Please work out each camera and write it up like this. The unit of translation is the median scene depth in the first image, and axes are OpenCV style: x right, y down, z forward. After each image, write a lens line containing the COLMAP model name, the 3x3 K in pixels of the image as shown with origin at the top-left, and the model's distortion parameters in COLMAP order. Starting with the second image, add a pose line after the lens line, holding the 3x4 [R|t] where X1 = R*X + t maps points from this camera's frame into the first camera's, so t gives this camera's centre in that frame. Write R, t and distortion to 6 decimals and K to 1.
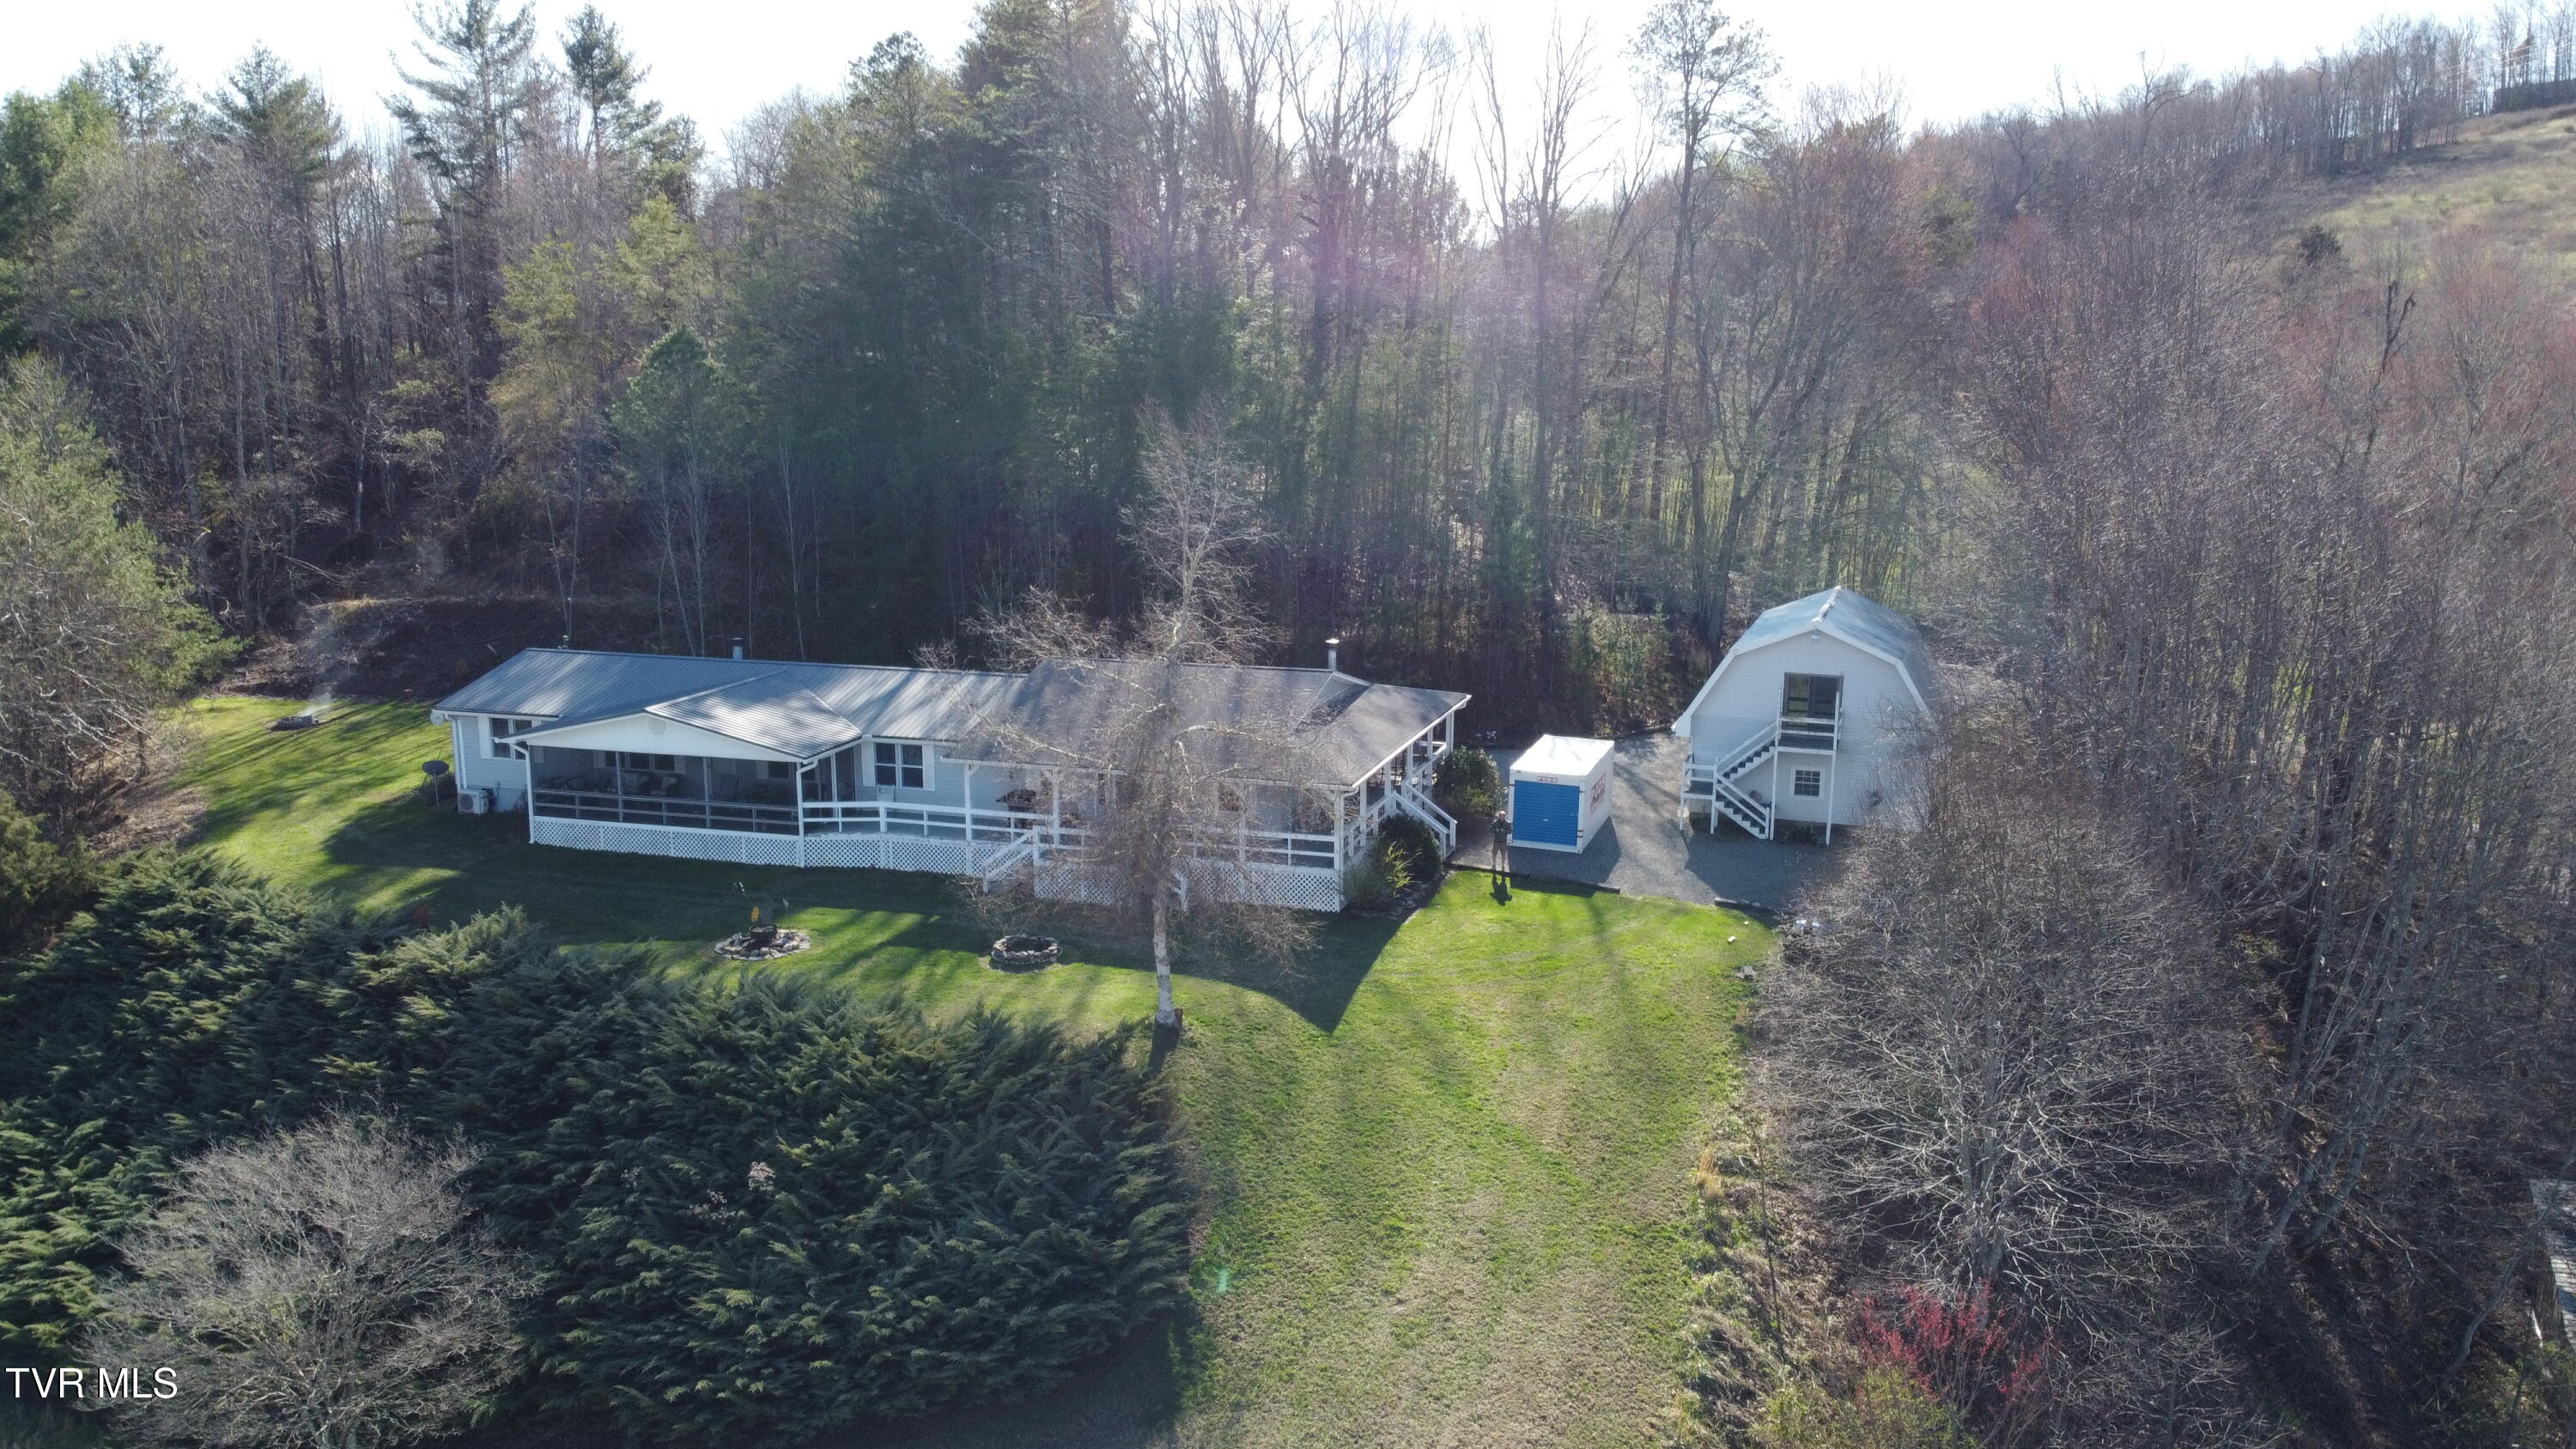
lens RADIAL K [[1947.8, 0, 1286.4], [0, 1947.8, 711.1], [0, 0, 1]] dist [0.004675, -0.004325]
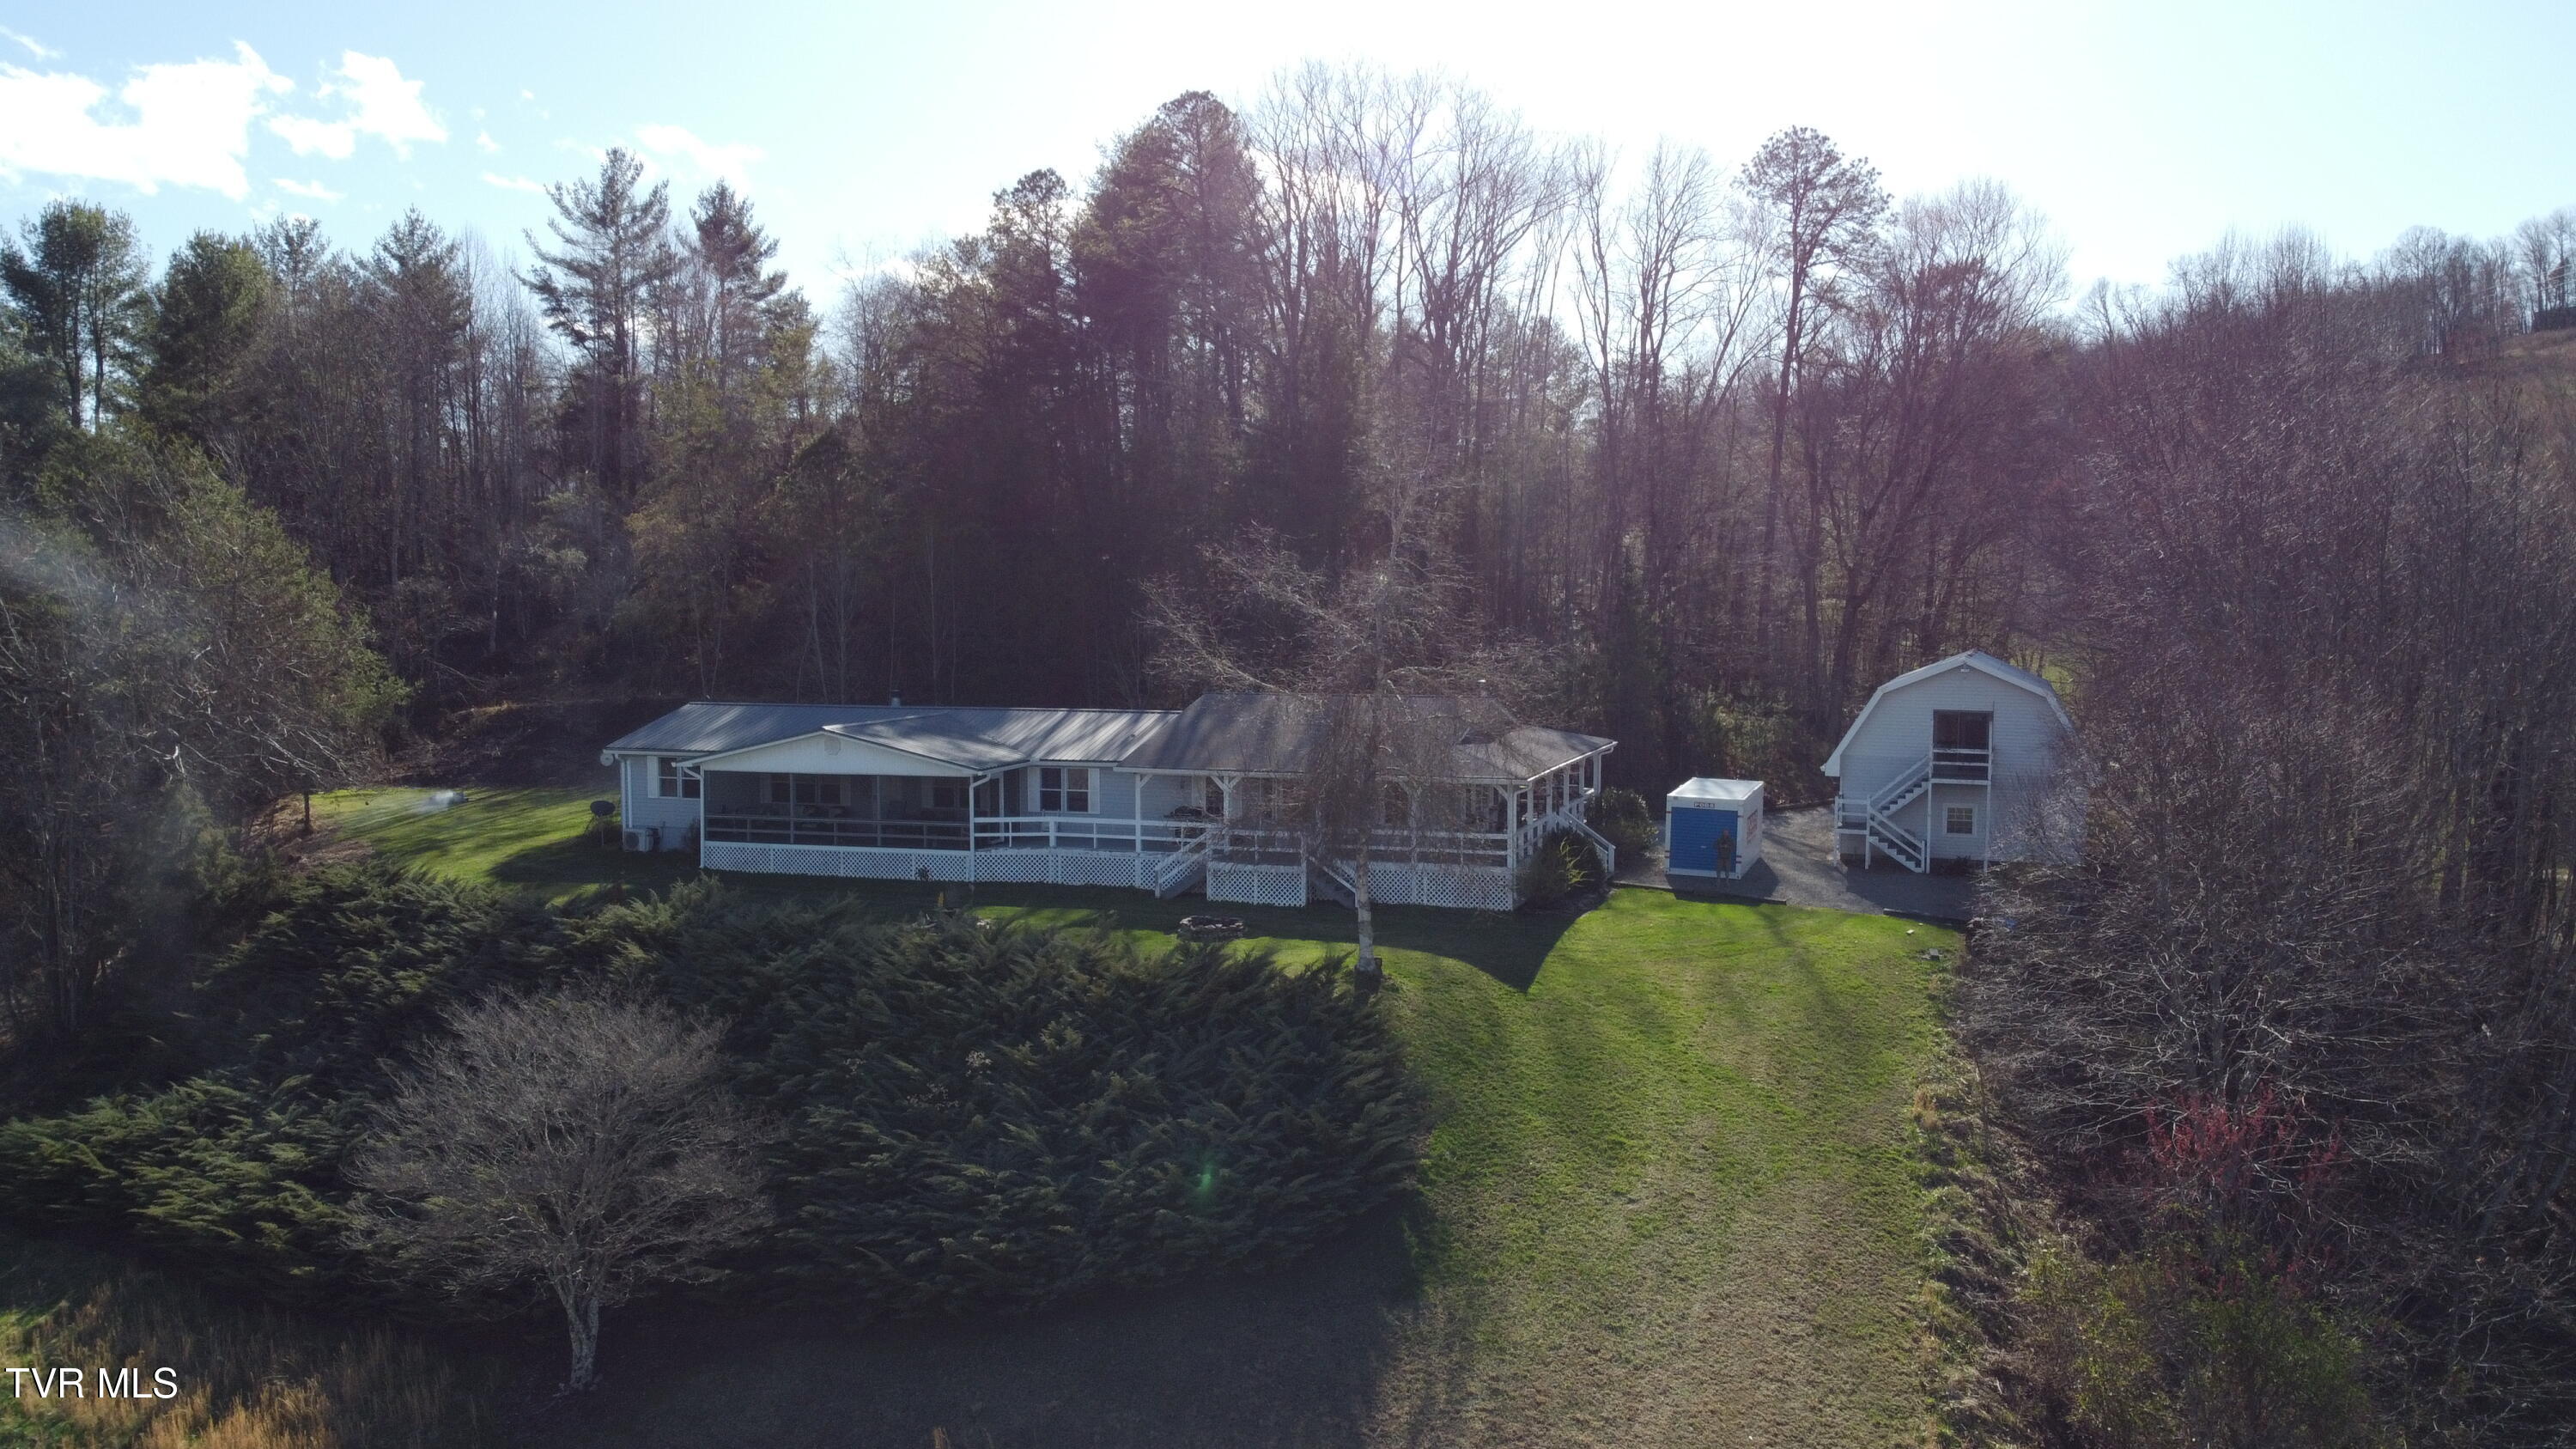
lens RADIAL K [[1943.6, 0, 1291.2], [0, 1943.6, 721.2], [0, 0, 1]] dist [0.008406, -0.013685]
pose [[0.999754, -0.000571, -0.022181, -0.070137], [-0.002048, 0.993027, -0.117874, 0.134689], [0.022094, 0.117890, 0.992781, -0.010068]]
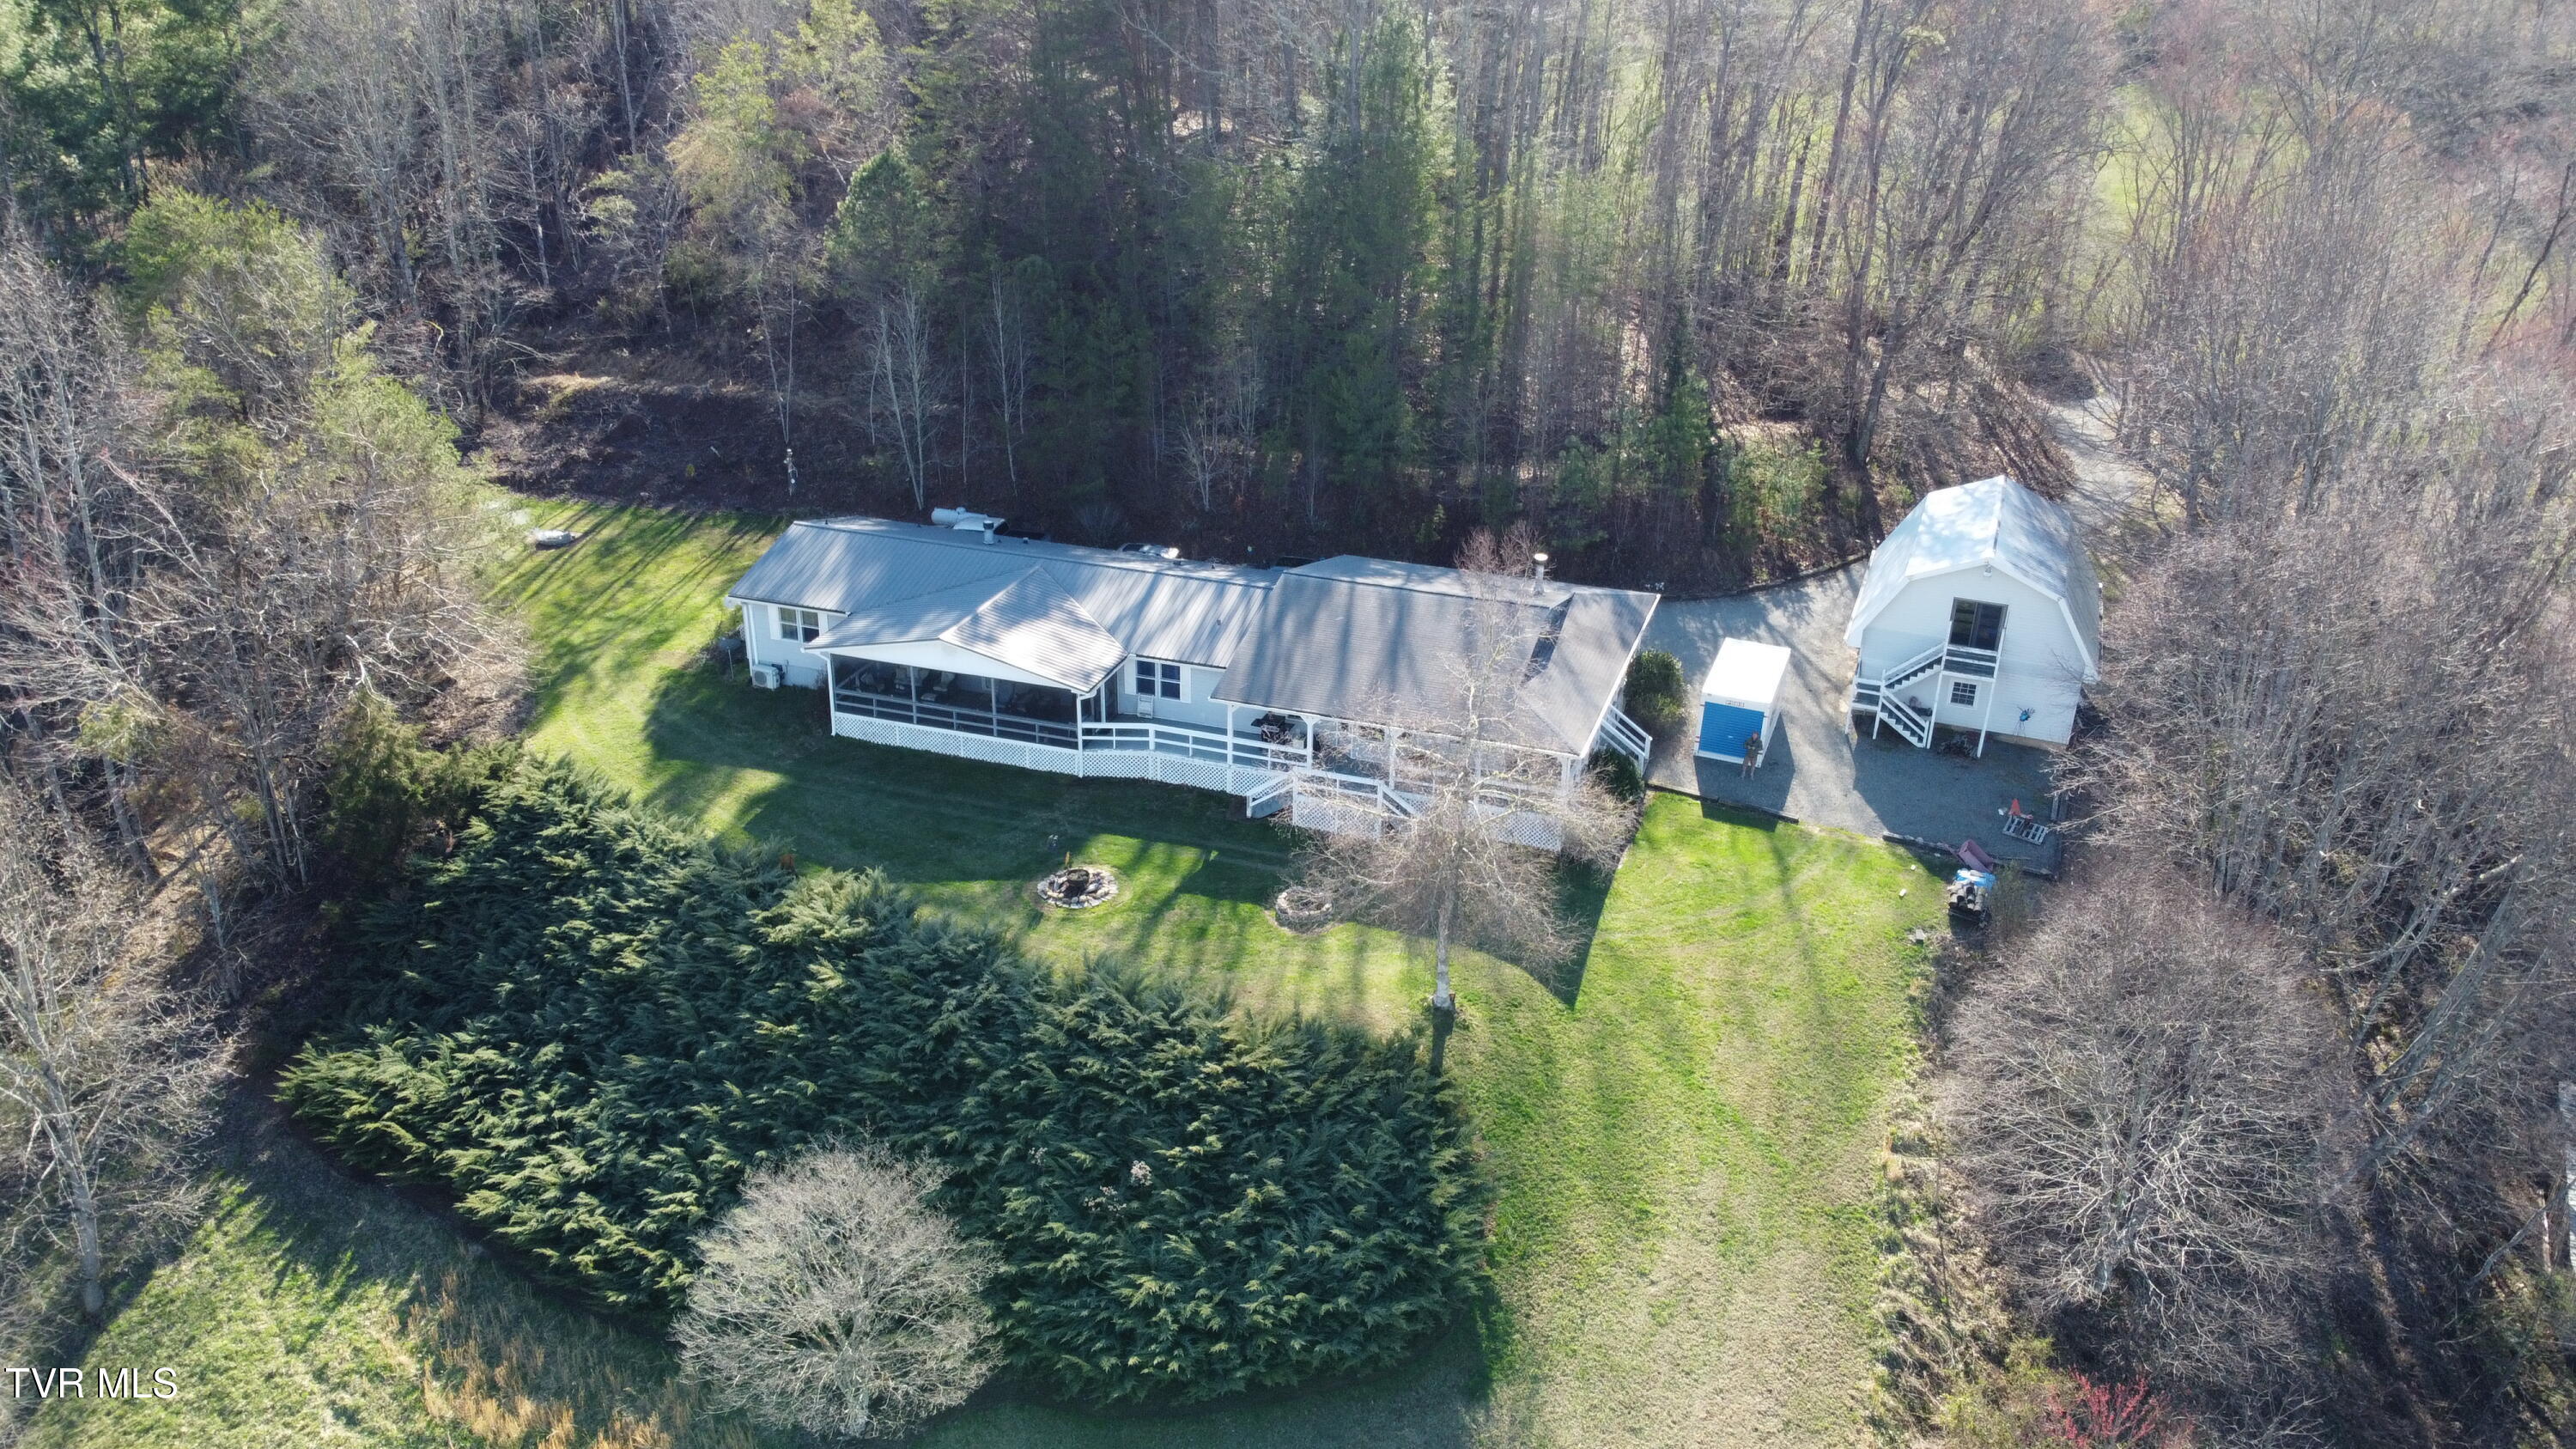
lens RADIAL K [[1943.6, 0, 1291.2], [0, 1943.6, 721.2], [0, 0, 1]] dist [0.008406, -0.013685]
pose [[0.999594, 0.024631, -0.014312, -0.127514], [-0.020386, 0.969417, 0.244570, -0.270916], [0.019899, -0.244179, 0.969526, -0.110499]]
